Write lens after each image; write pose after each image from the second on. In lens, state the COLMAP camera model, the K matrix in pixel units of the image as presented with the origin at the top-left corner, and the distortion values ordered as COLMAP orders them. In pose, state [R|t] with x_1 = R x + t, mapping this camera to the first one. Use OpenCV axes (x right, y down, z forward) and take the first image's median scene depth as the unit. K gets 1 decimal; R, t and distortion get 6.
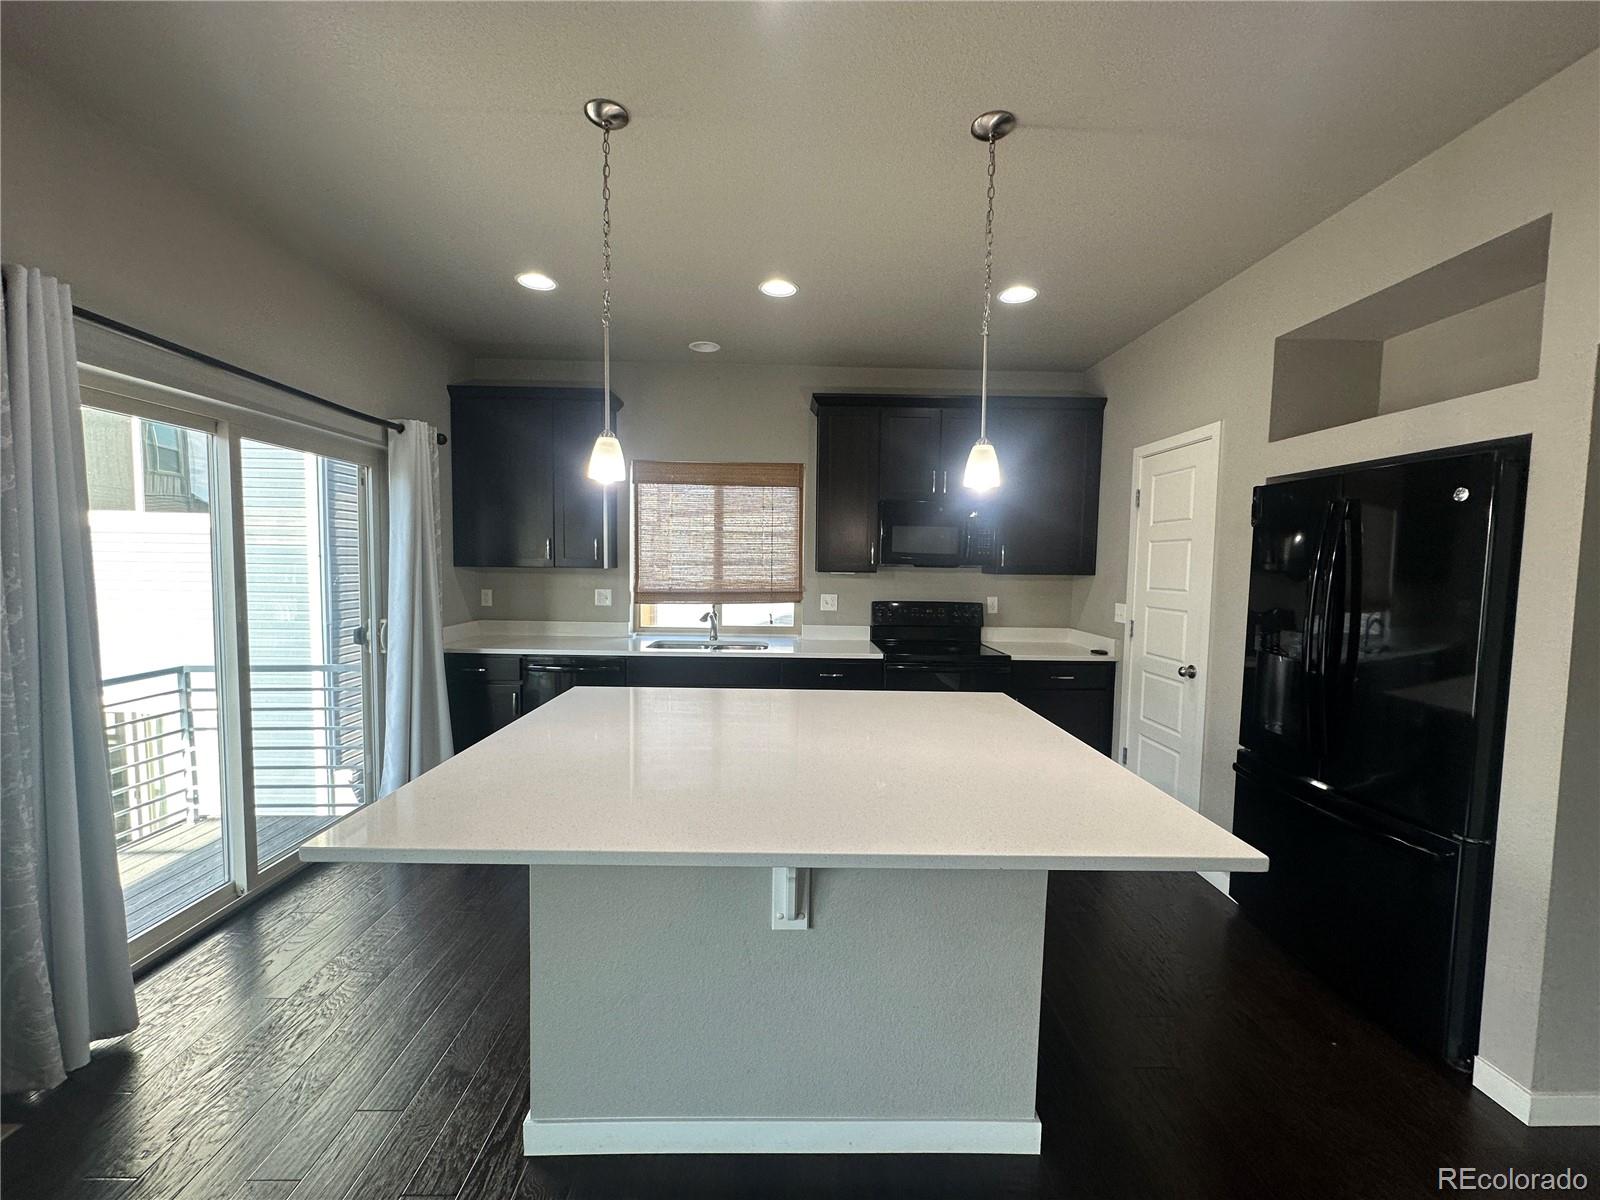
lens RADIAL K [[644.6, 0, 796.1], [0, 644.6, 593.4], [0, 0, 1]] dist [0.010526, 0.000774]
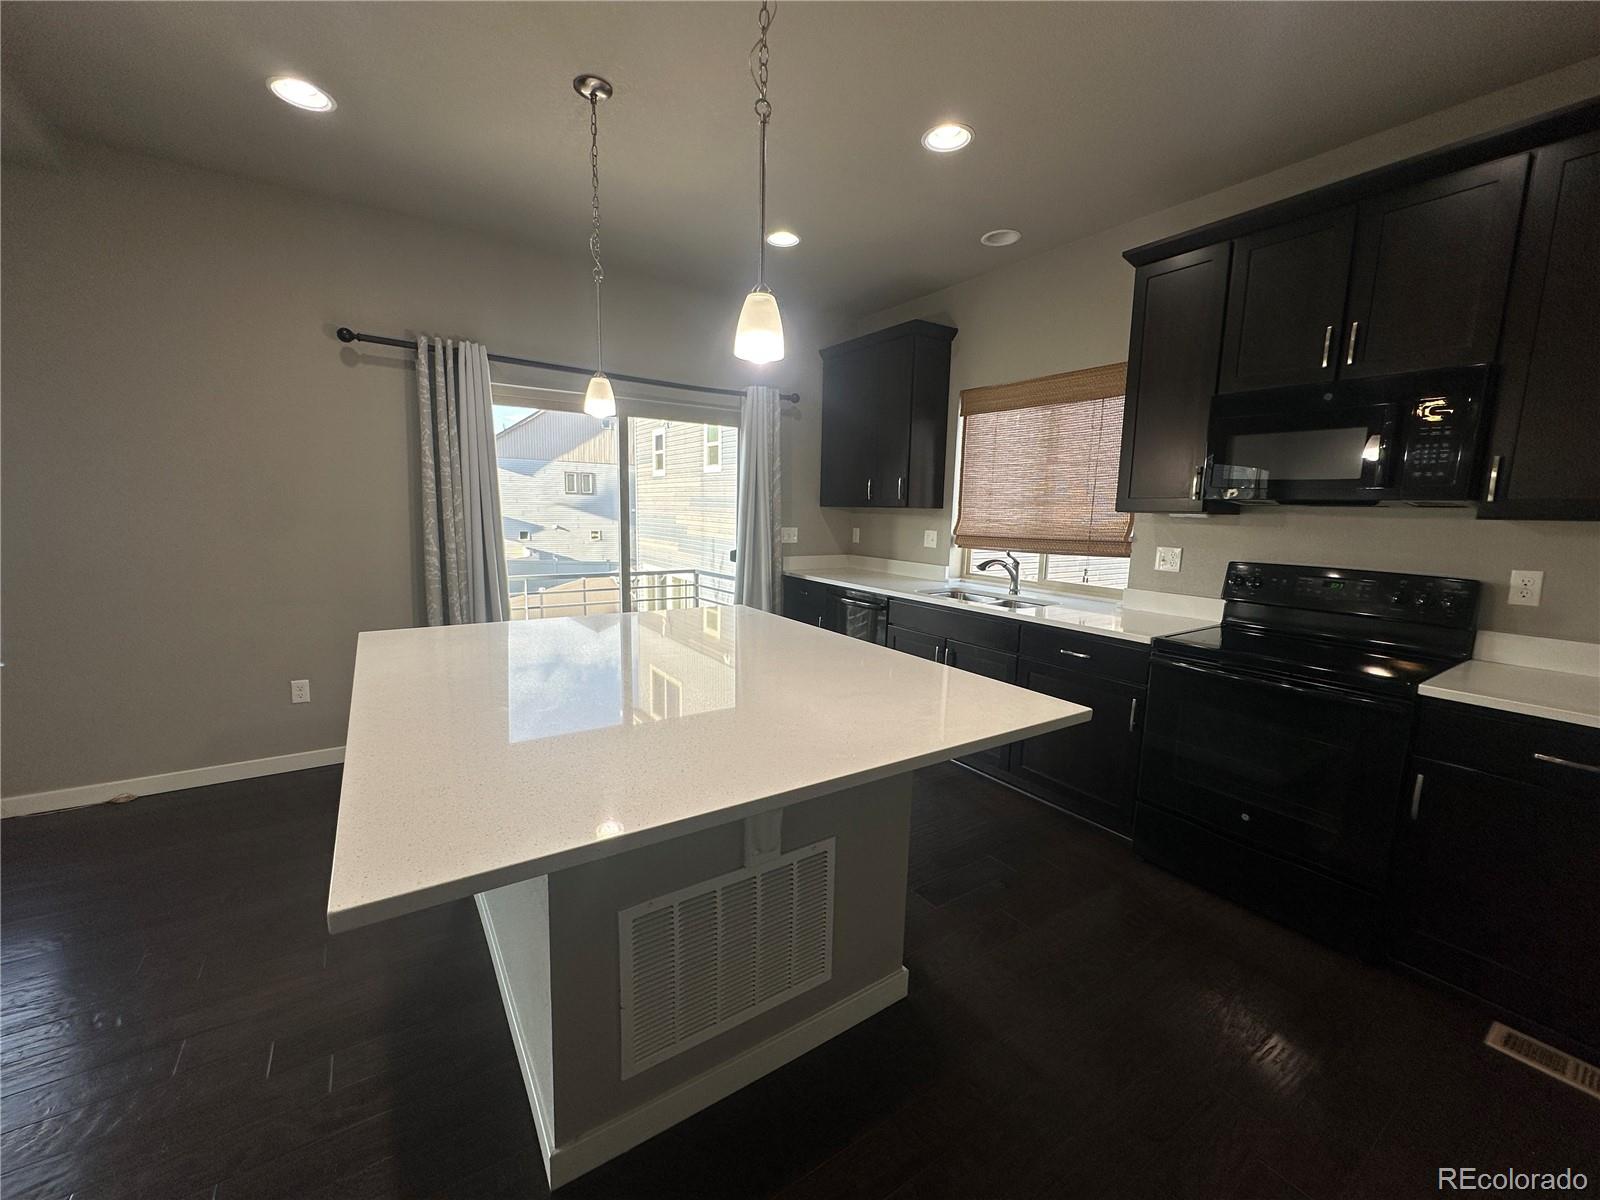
lens RADIAL K [[644.6, 0, 797.1], [0, 644.6, 596.0], [0, 0, 1]] dist [0.010526, 0.000774]
pose [[0.545172, 0.113389, -0.830620, 0.419208], [-0.055157, 0.993515, 0.099424, 0.005700], [0.836508, -0.008388, 0.547891, 0.296656]]
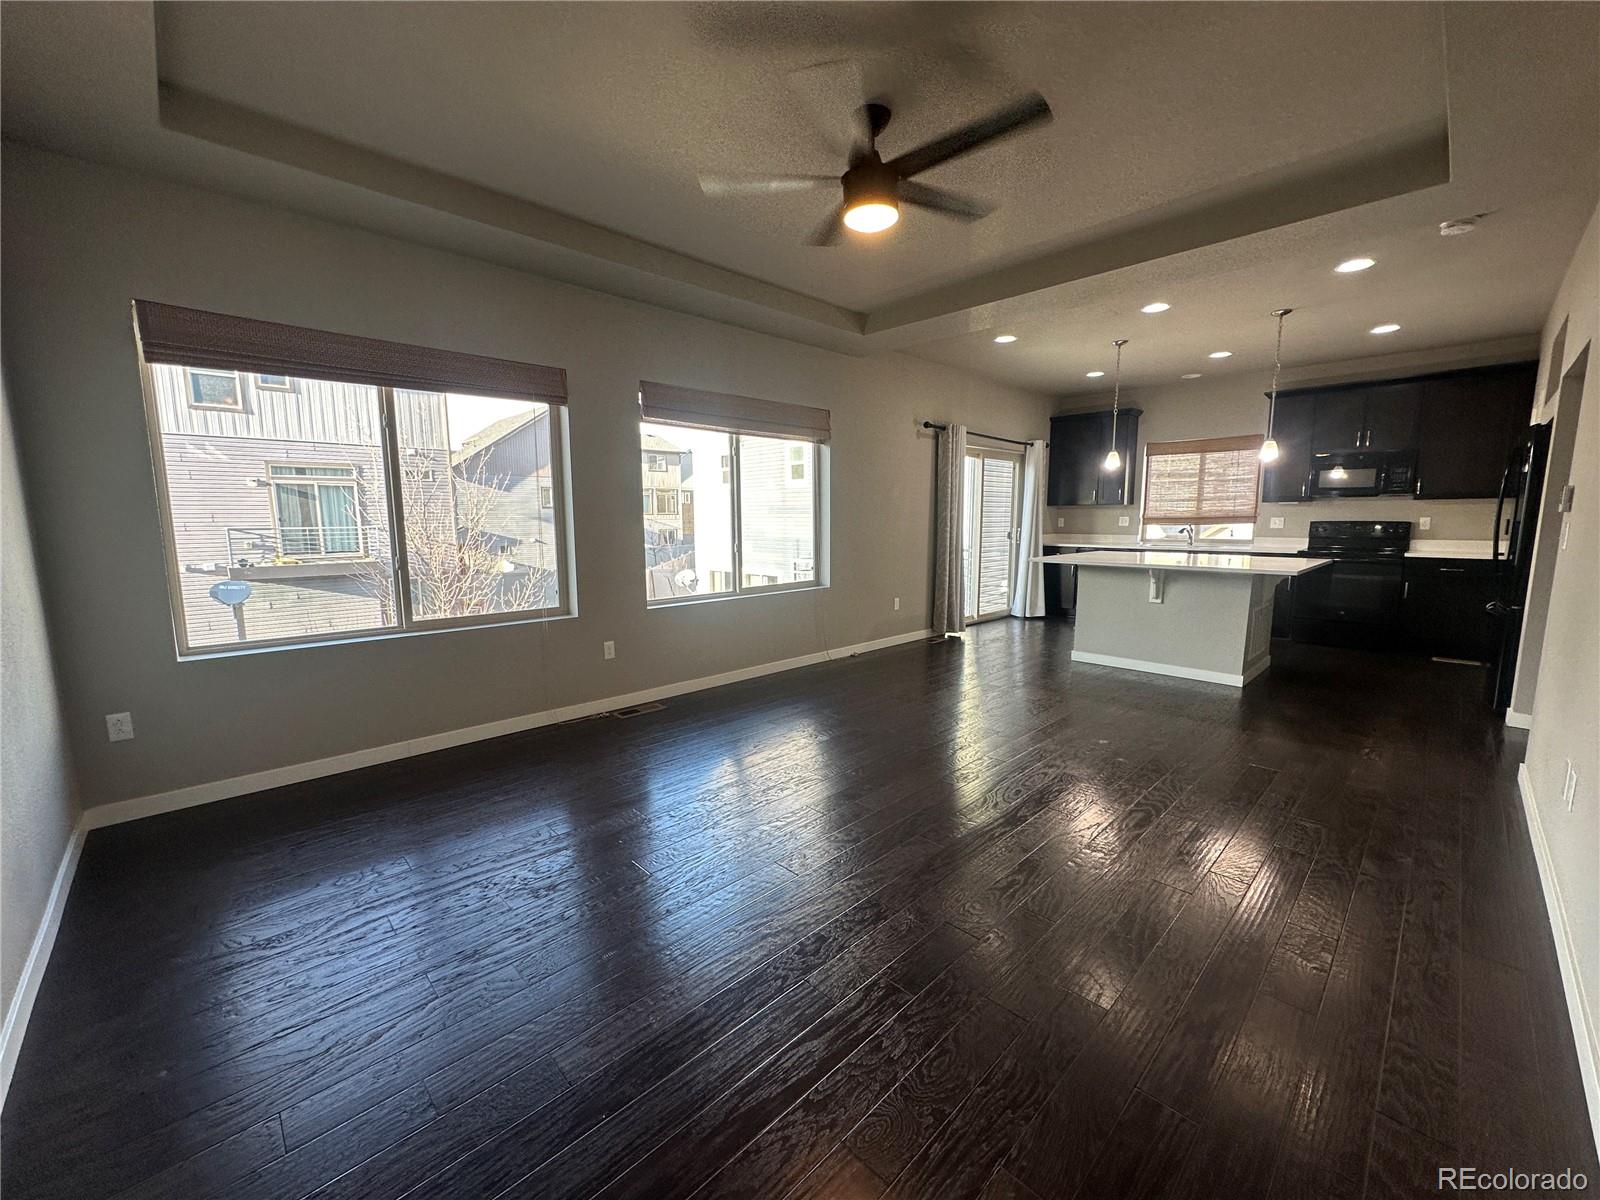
lens RADIAL K [[644.6, 0, 799.3], [0, 644.6, 603.4], [0, 0, 1]] dist [0.010526, 0.000774]
pose [[0.691673, 0.079651, -0.717805, 0.398558], [-0.021216, 0.995712, 0.090045, 0.092698], [0.721899, -0.047053, 0.690397, -0.939047]]
